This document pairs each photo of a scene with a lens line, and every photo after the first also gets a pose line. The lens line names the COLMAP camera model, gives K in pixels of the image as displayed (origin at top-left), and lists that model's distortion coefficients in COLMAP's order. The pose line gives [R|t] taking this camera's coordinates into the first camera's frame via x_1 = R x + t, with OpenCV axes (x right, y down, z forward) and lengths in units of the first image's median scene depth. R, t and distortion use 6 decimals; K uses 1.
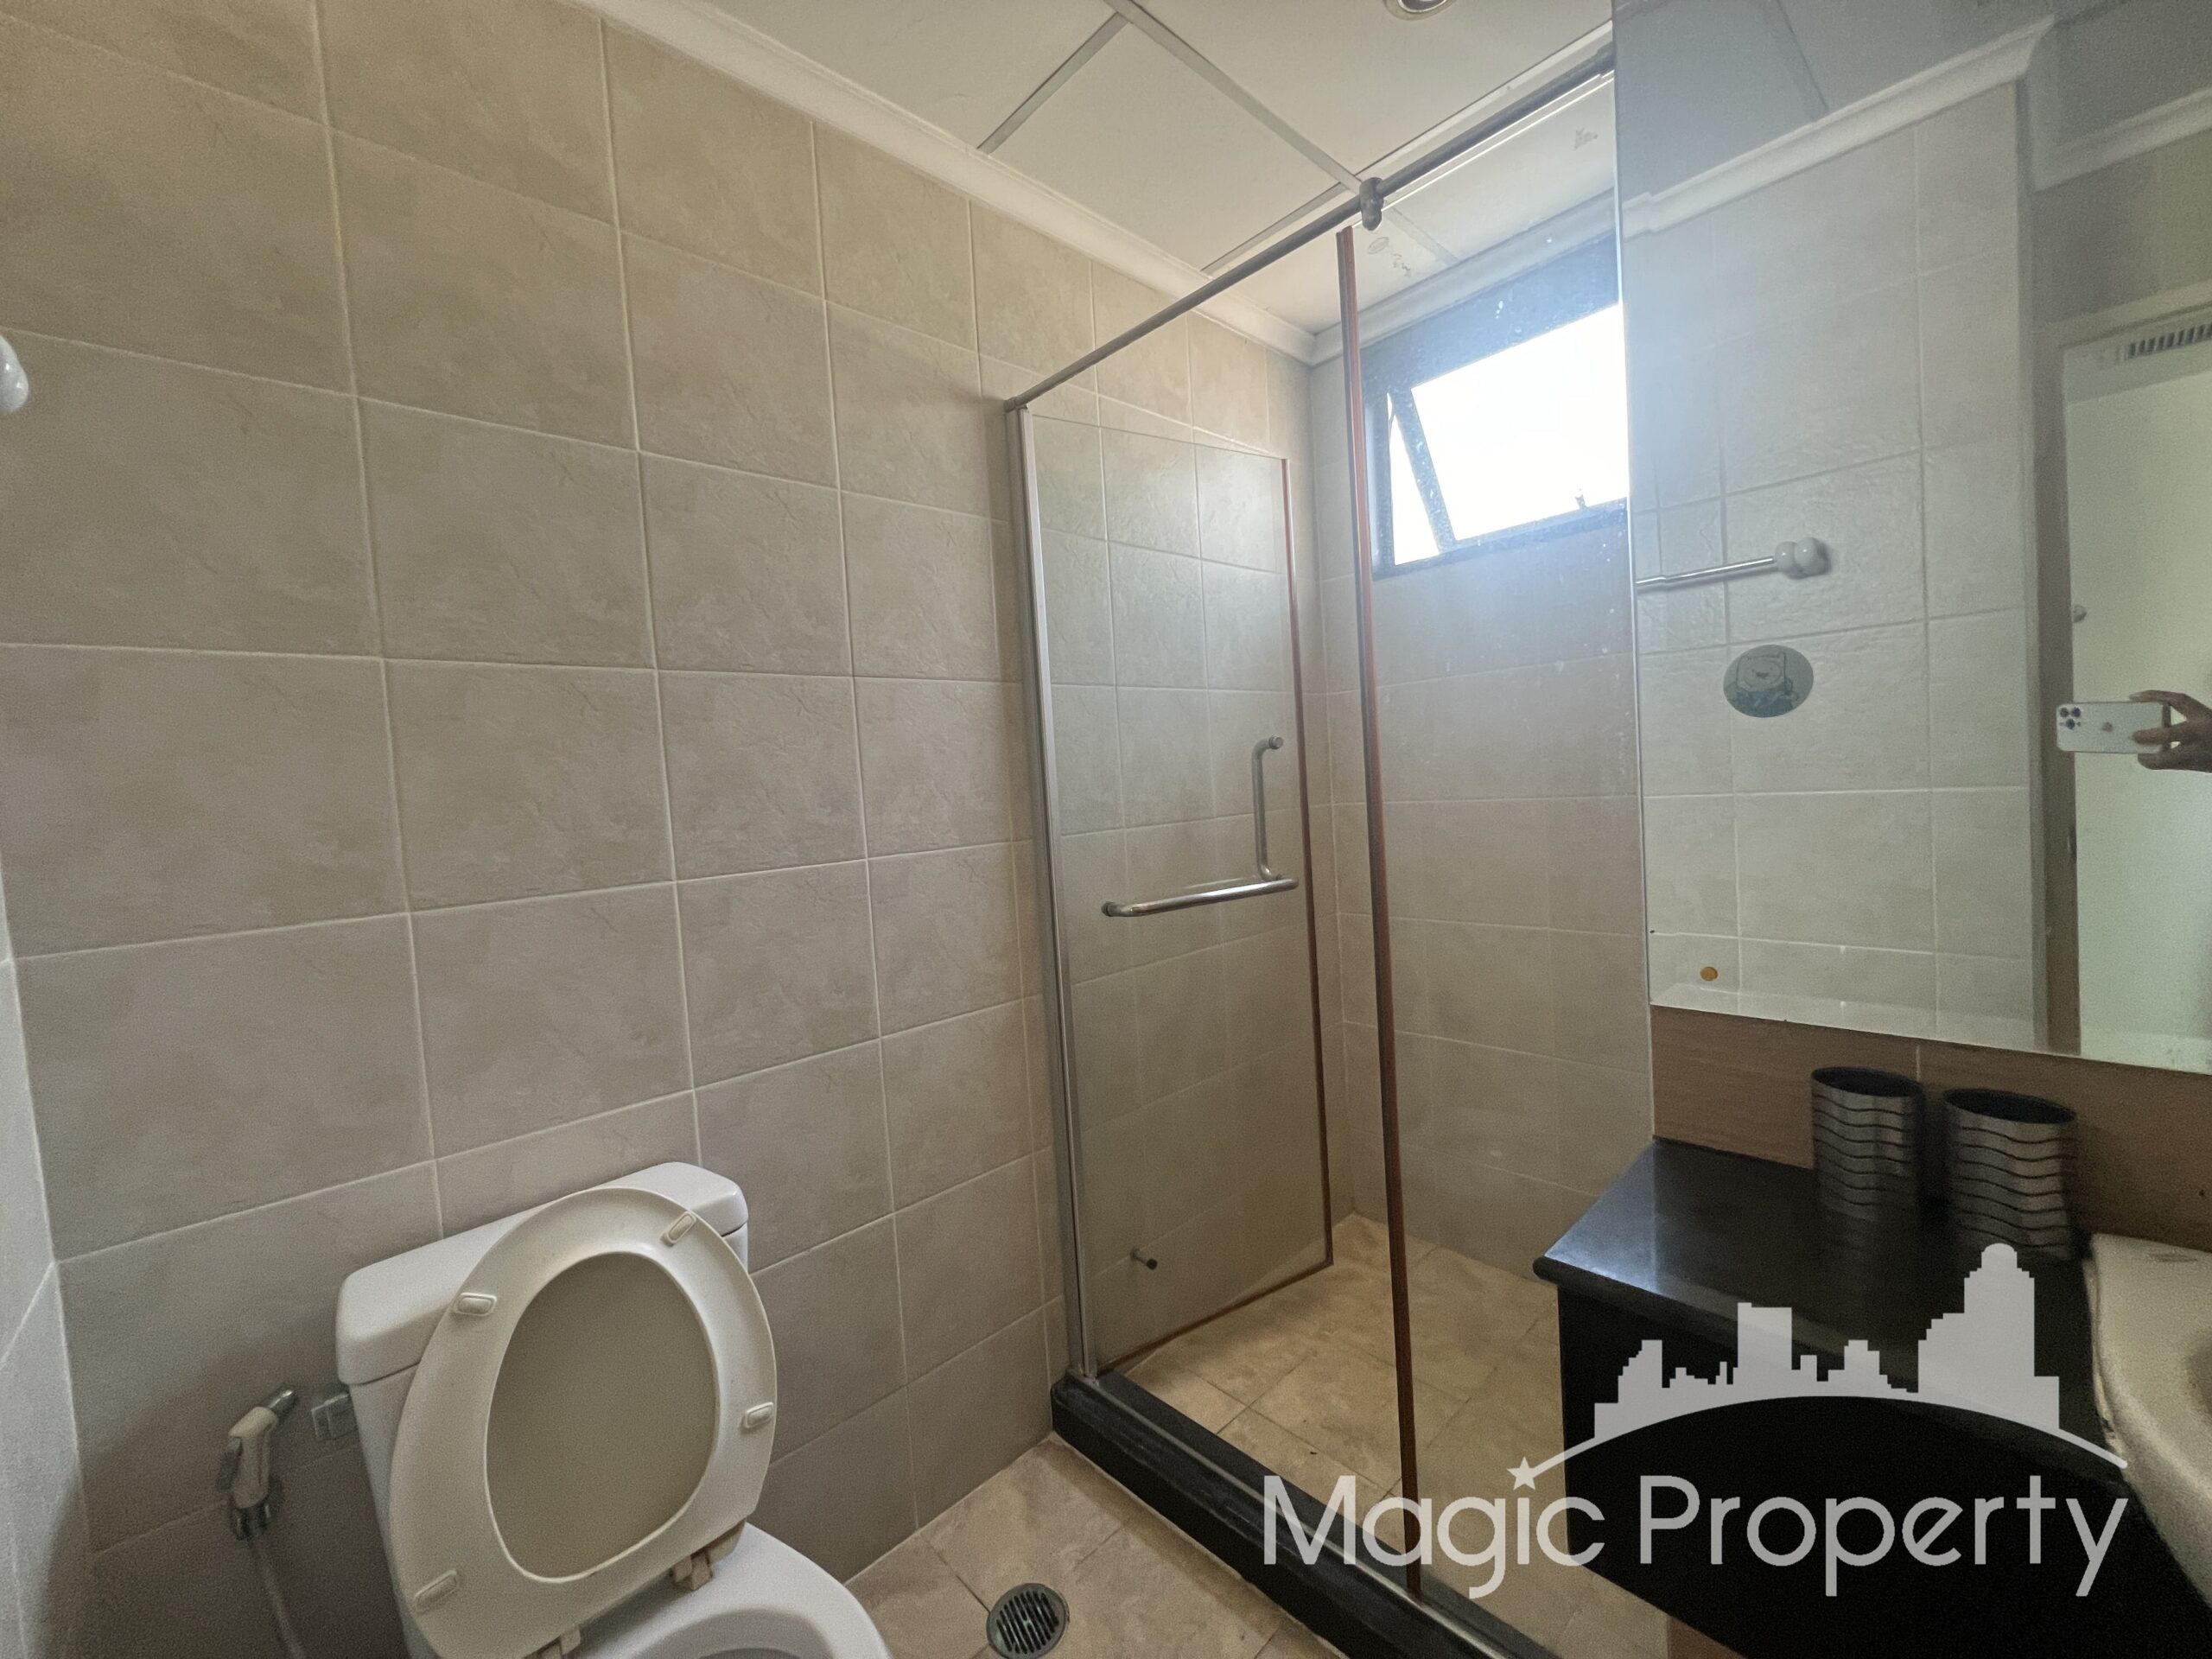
lens RADIAL K [[872.4, 0, 1096.3], [0, 872.4, 826.8], [0, 0, 1]] dist [0.002737, -0.000782]
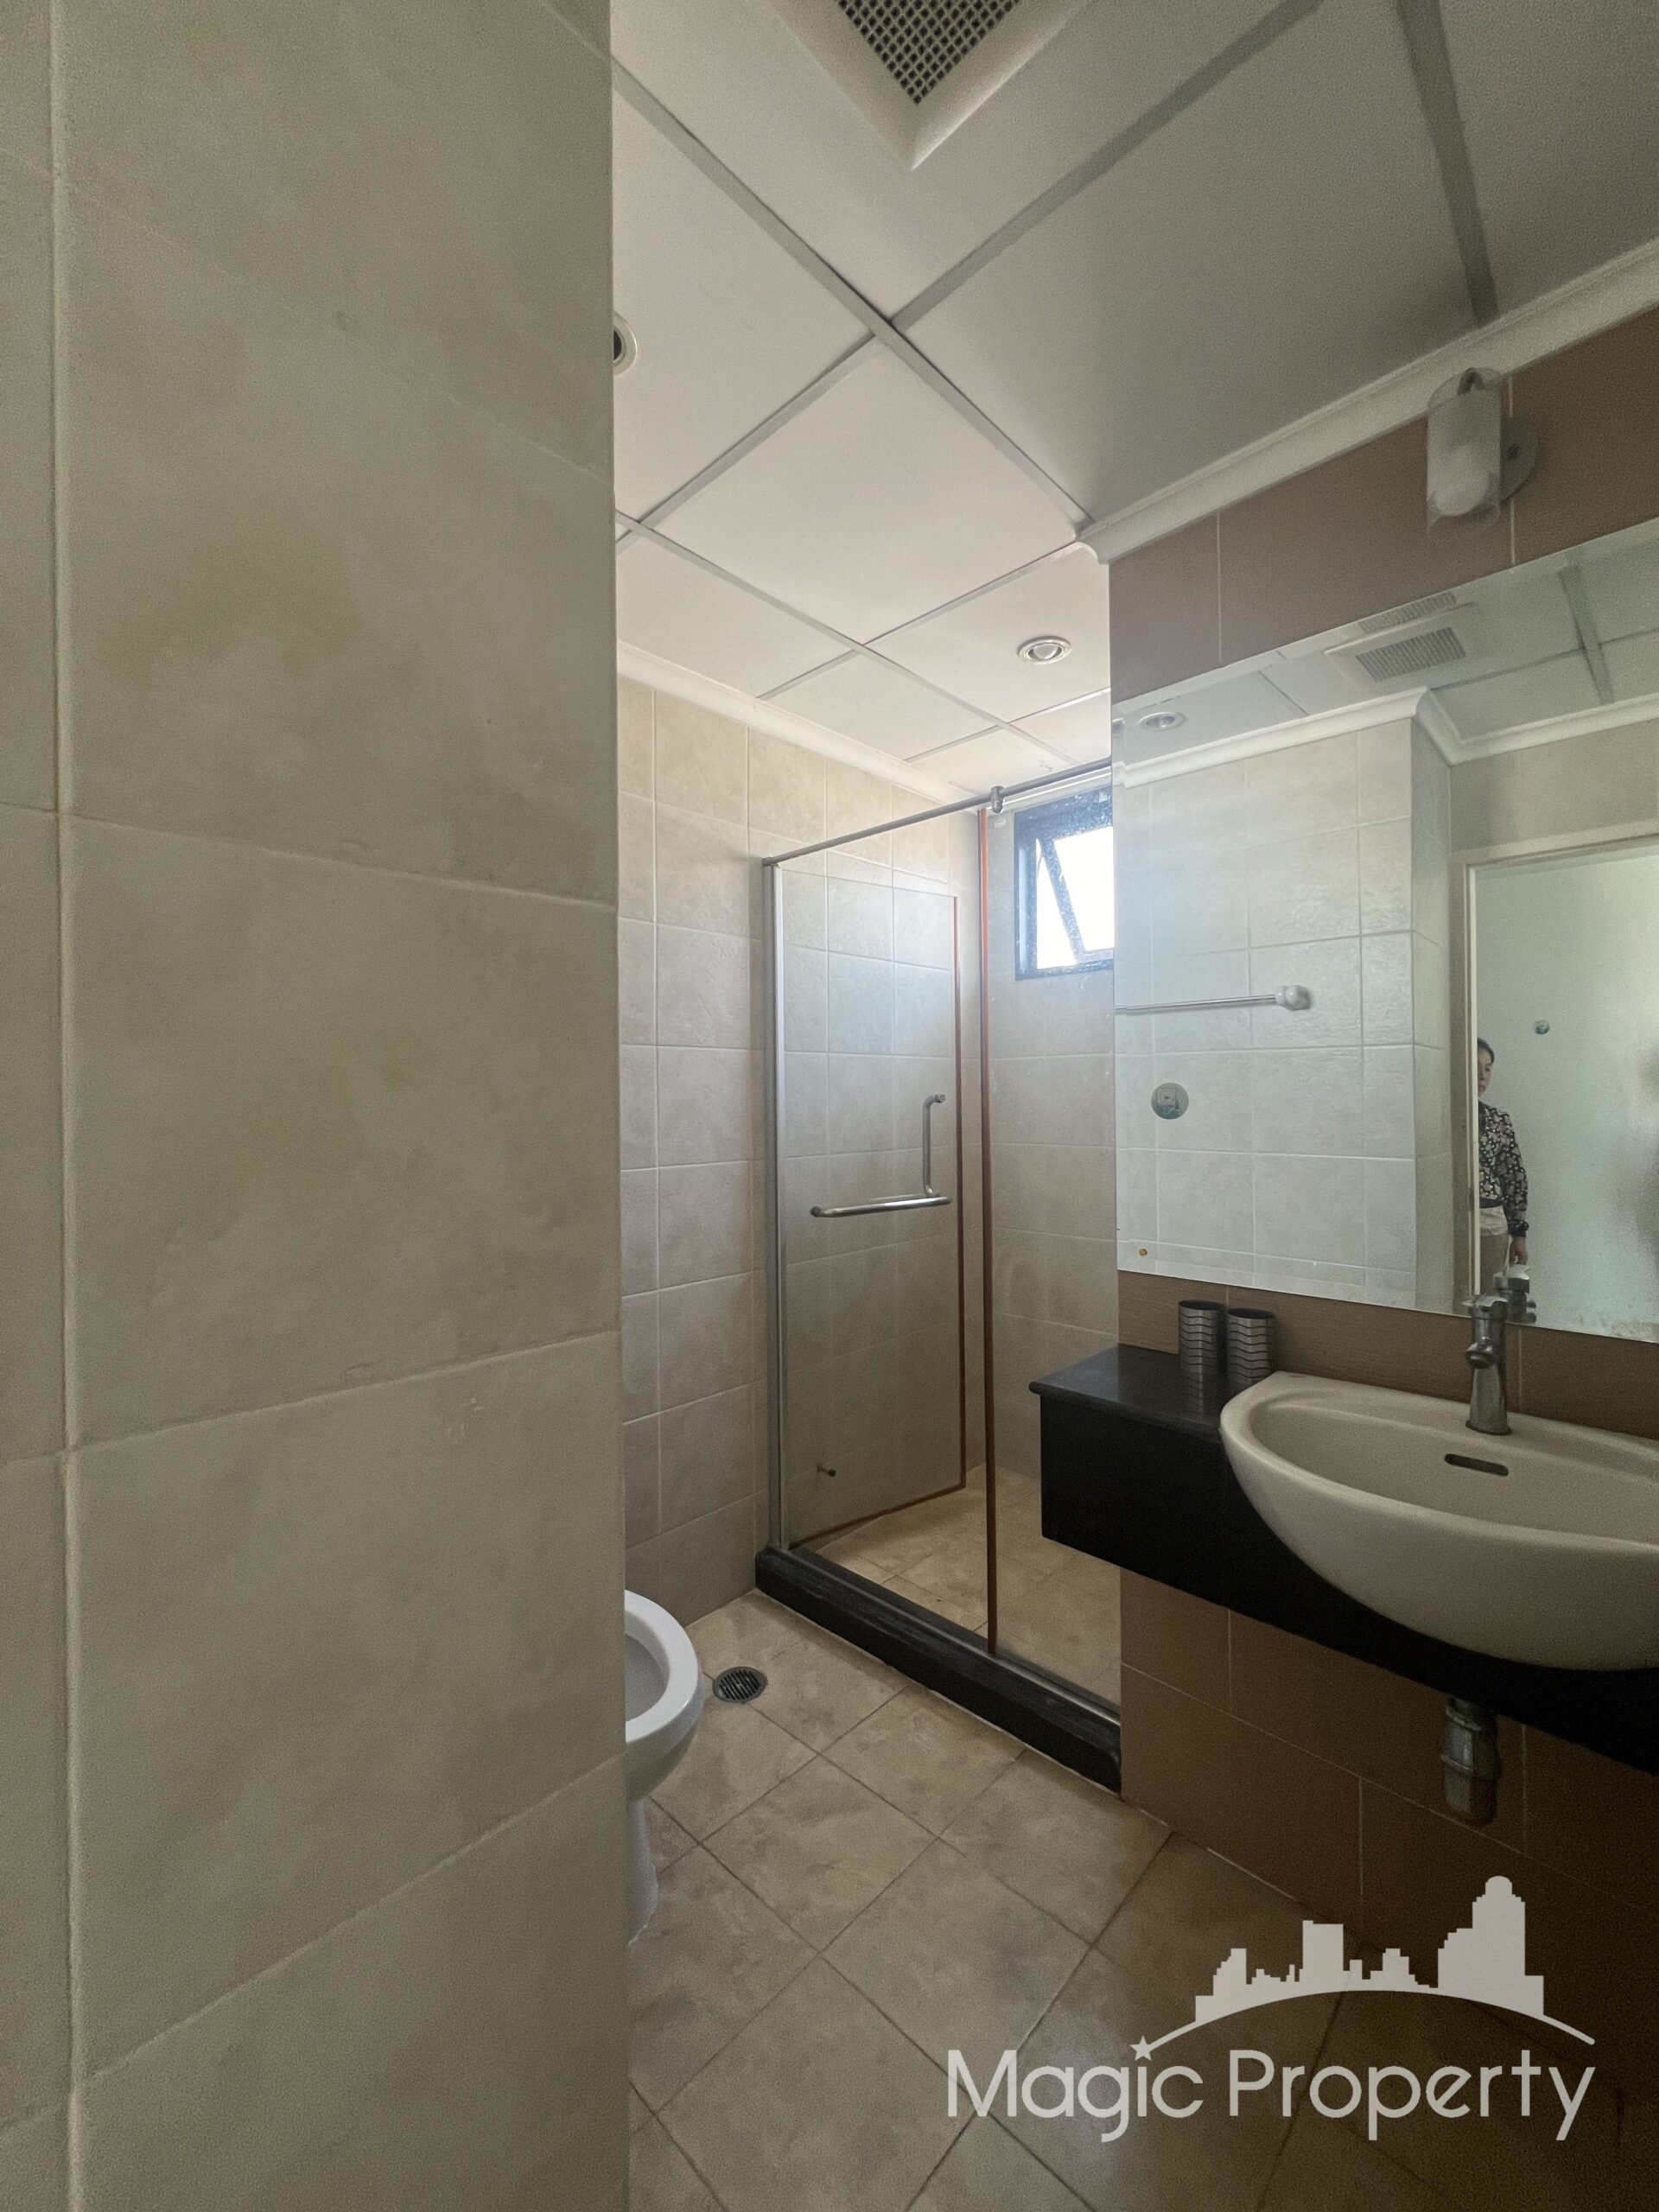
lens RADIAL K [[872.4, 0, 835.1], [0, 872.4, 1102.1], [0, 0, 1]] dist [0.002737, -0.000782]
pose [[0.997119, 0.054438, 0.052818, -0.039956], [-0.051716, 0.997327, -0.051609, -0.011738], [-0.055486, 0.048729, 0.997270, -0.442607]]
